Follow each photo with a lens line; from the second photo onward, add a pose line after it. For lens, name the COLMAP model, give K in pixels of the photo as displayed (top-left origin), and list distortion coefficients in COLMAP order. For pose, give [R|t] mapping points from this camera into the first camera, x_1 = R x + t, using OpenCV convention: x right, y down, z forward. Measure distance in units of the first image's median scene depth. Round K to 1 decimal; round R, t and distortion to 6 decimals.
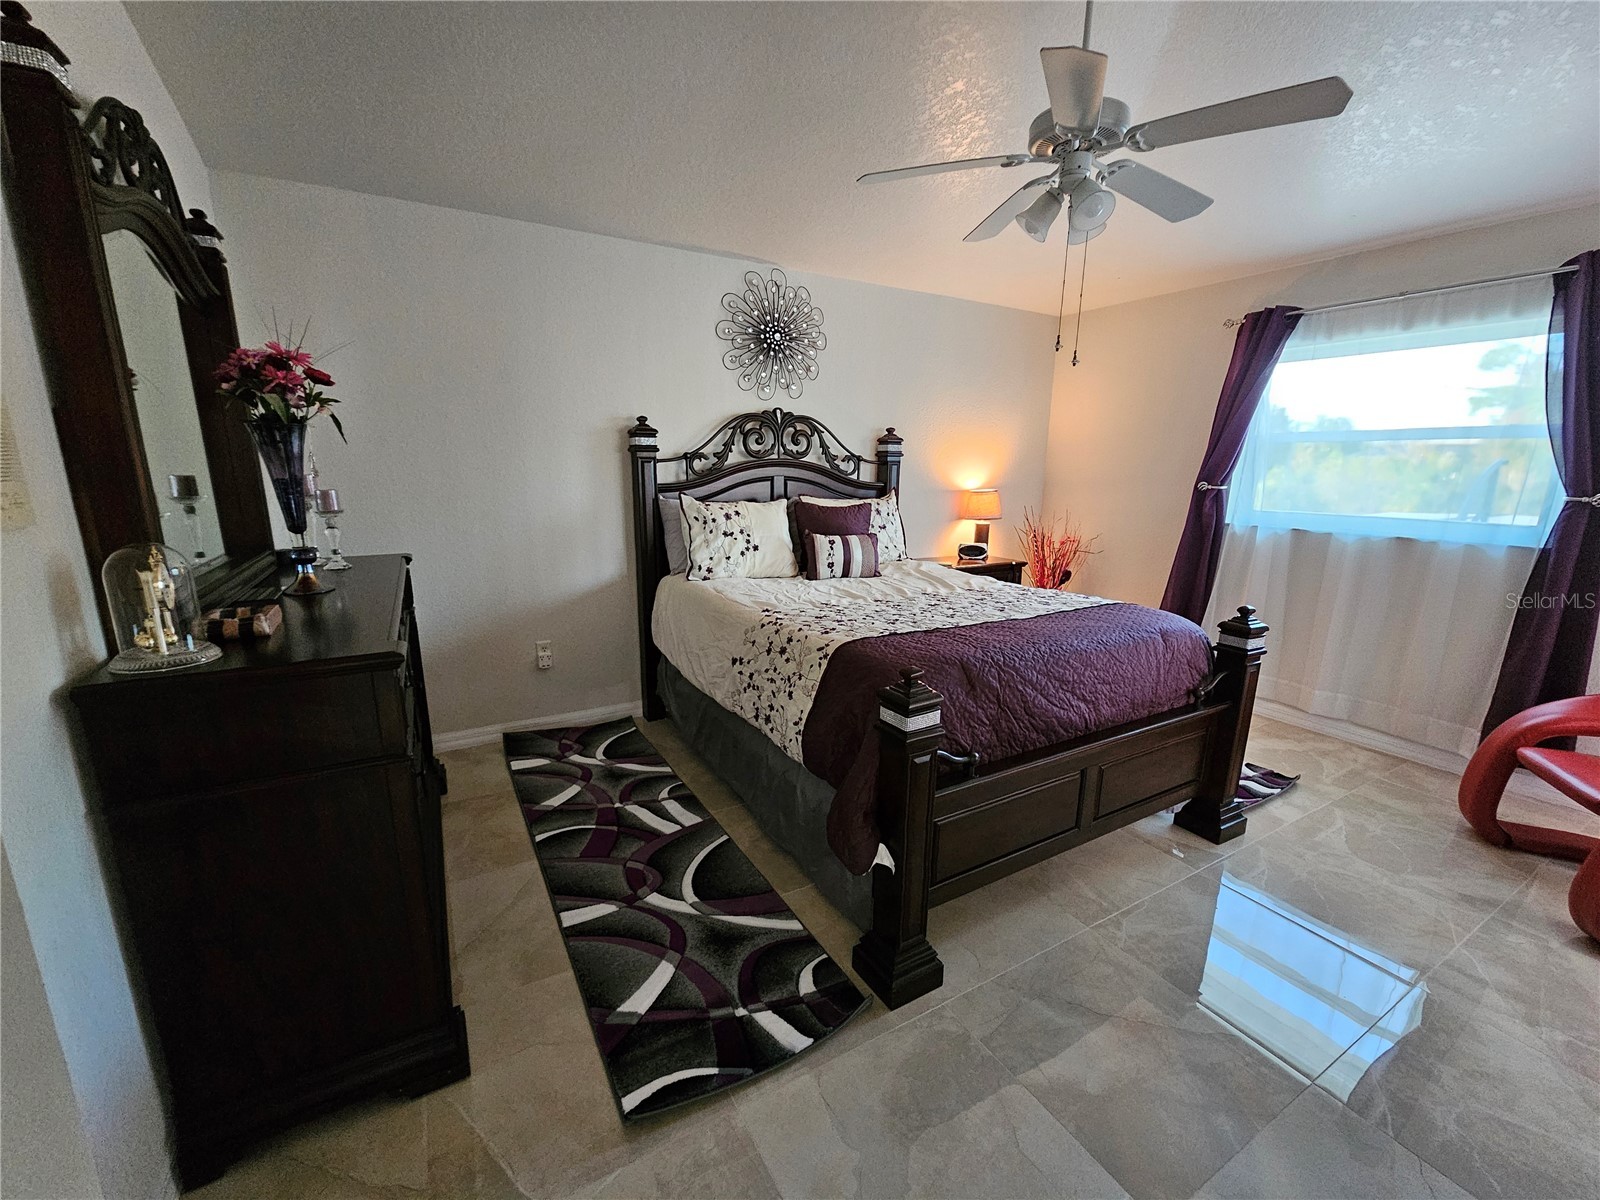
lens RADIAL K [[645.5, 0, 797.7], [0, 645.5, 606.8], [0, 0, 1]] dist [-0.001714, -0.000055]
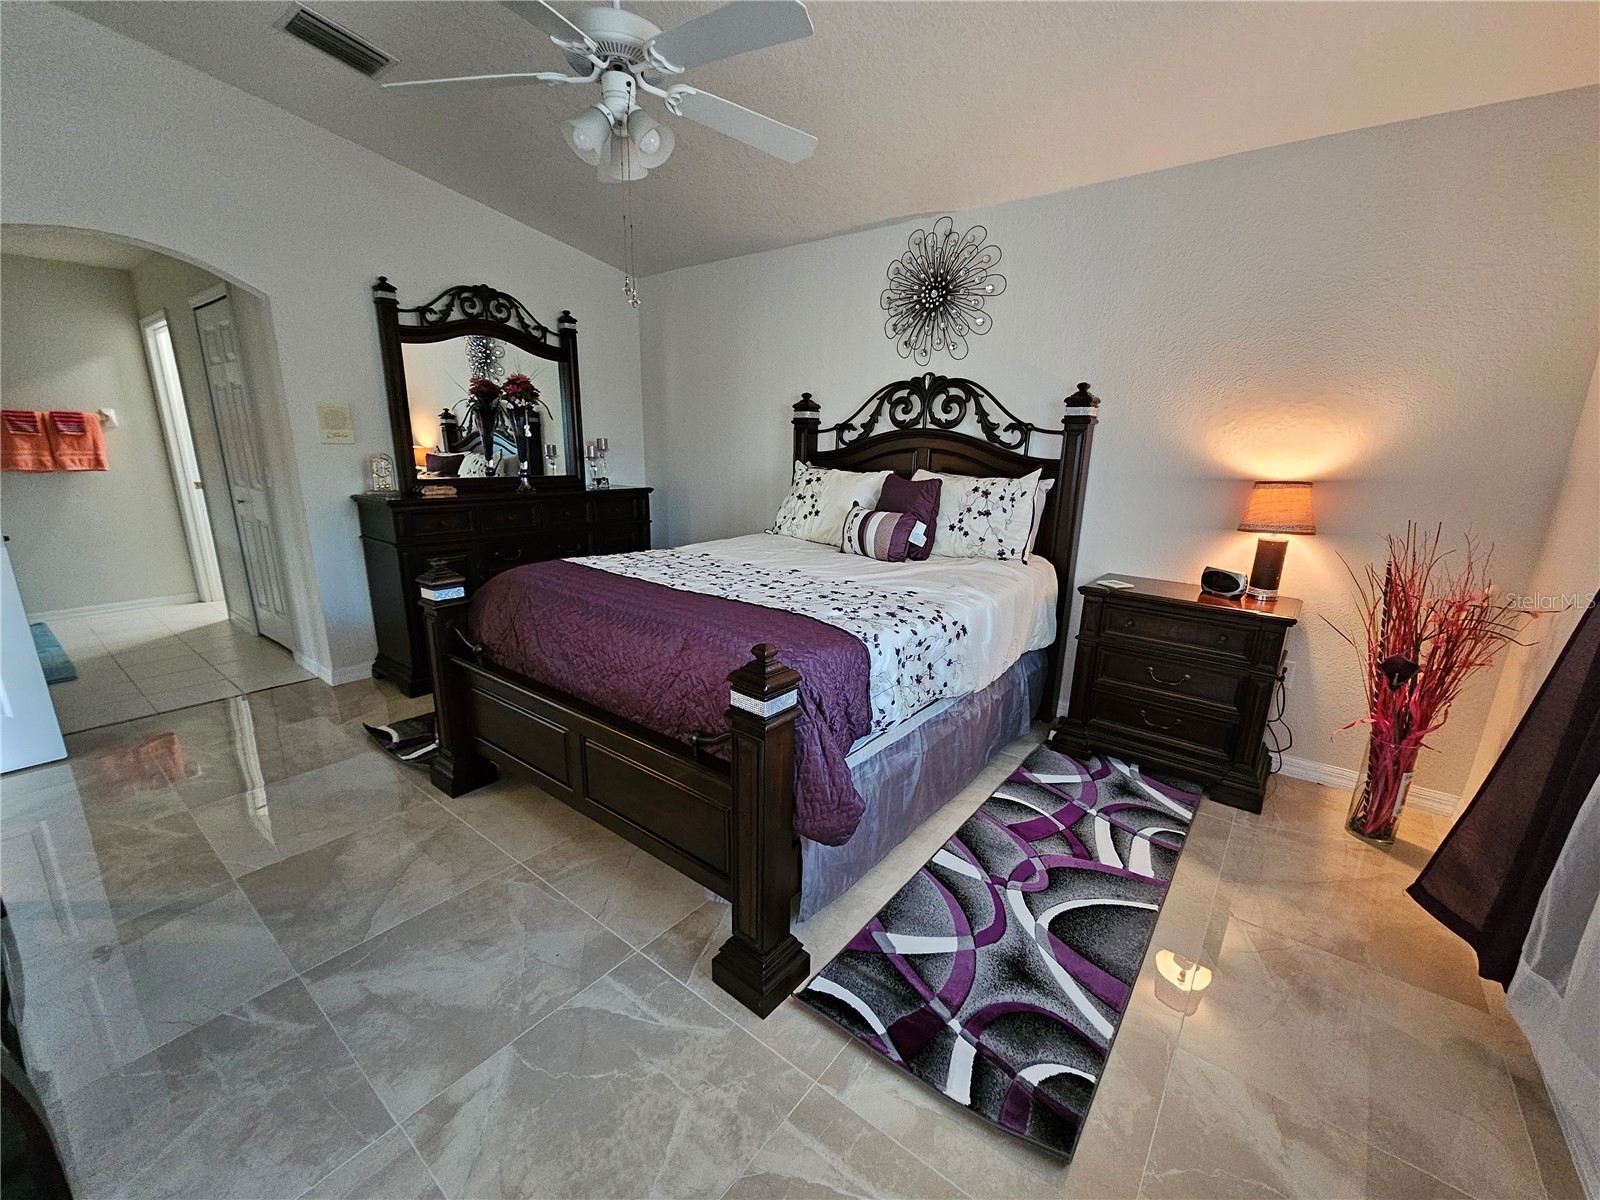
lens RADIAL K [[645.5, 0, 801.5], [0, 645.5, 603.8], [0, 0, 1]] dist [-0.001714, -0.000055]
pose [[0.388993, 0.225544, -0.893205, 0.772318], [-0.208489, 0.965964, 0.153119, -0.090502], [0.897339, 0.126661, 0.422776, 0.475258]]
